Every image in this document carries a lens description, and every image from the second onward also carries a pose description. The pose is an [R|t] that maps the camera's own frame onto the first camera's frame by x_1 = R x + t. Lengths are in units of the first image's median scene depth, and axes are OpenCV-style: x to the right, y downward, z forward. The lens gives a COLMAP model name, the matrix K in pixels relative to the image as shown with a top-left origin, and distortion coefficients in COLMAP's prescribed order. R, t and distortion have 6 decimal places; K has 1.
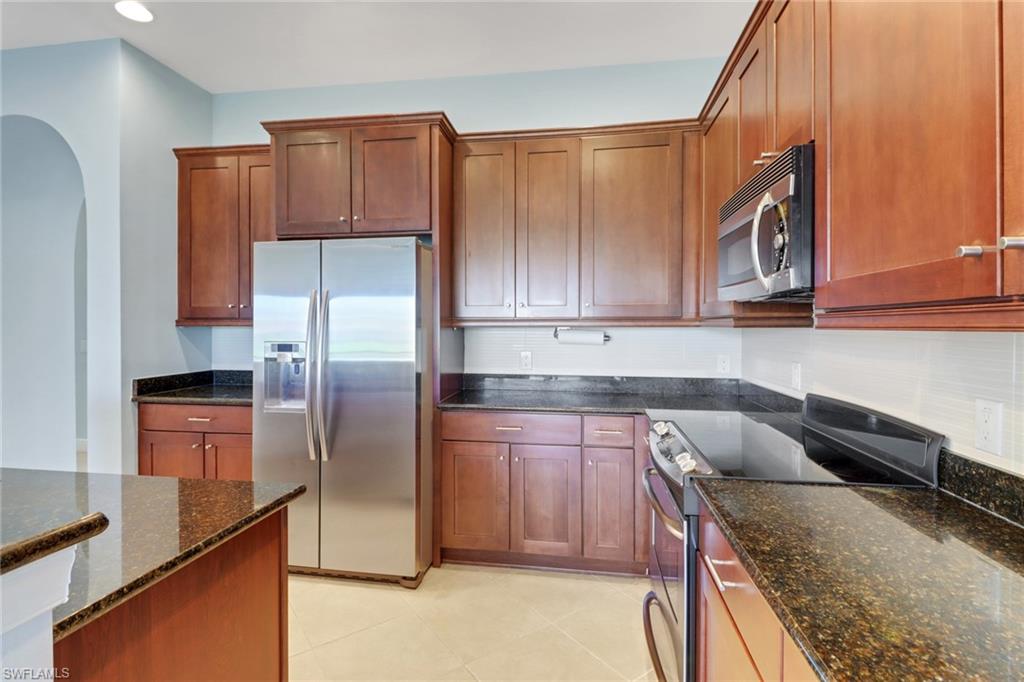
lens RADIAL K [[490.2, 0, 511.3], [0, 490.2, 330.2], [0, 0, 1]] dist [0.008096, -0.003180]
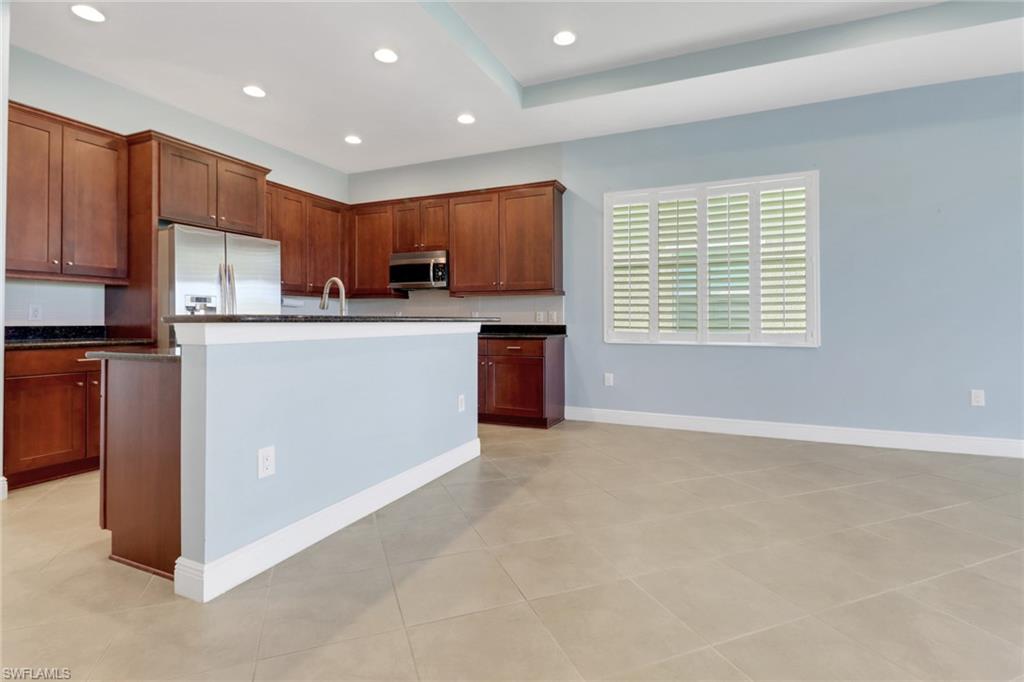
lens RADIAL K [[490.2, 0, 510.7], [0, 490.2, 323.0], [0, 0, 1]] dist [0.008096, -0.003180]
pose [[0.270662, -0.003491, 0.962668, -1.571635], [0.006558, 0.999977, 0.001782, 0.104623], [-0.962652, 0.005831, 0.270678, -0.291656]]
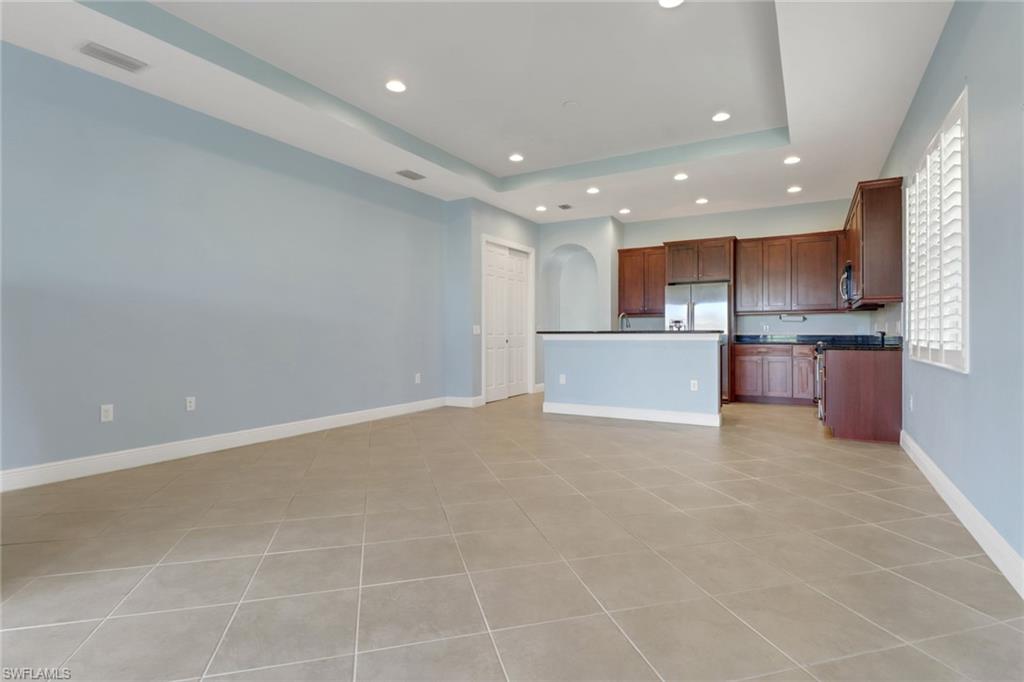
lens RADIAL K [[512.2, 0, 521.7], [0, 512.2, 336.7], [0, 0, 1]] dist [0.000765, 0.000355]
pose [[0.935845, -0.003903, -0.352391, -0.243841], [0.003429, 0.999992, -0.001970, 0.119069], [0.352396, 0.000636, 0.935851, -2.068183]]
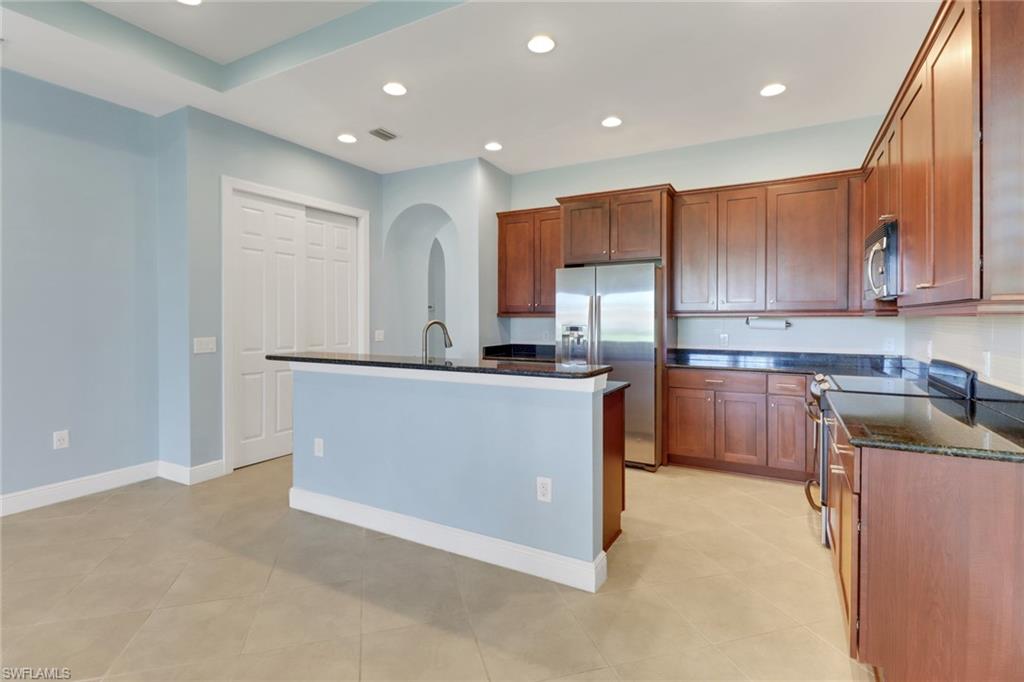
lens RADIAL K [[490.2, 0, 501.2], [0, 490.2, 322.3], [0, 0, 1]] dist [0.008096, -0.003180]
pose [[0.932896, 0.000932, -0.360145, -0.072927], [-0.000599, 0.999999, 0.001037, 0.009726], [0.360146, -0.000752, 0.932896, -0.685673]]
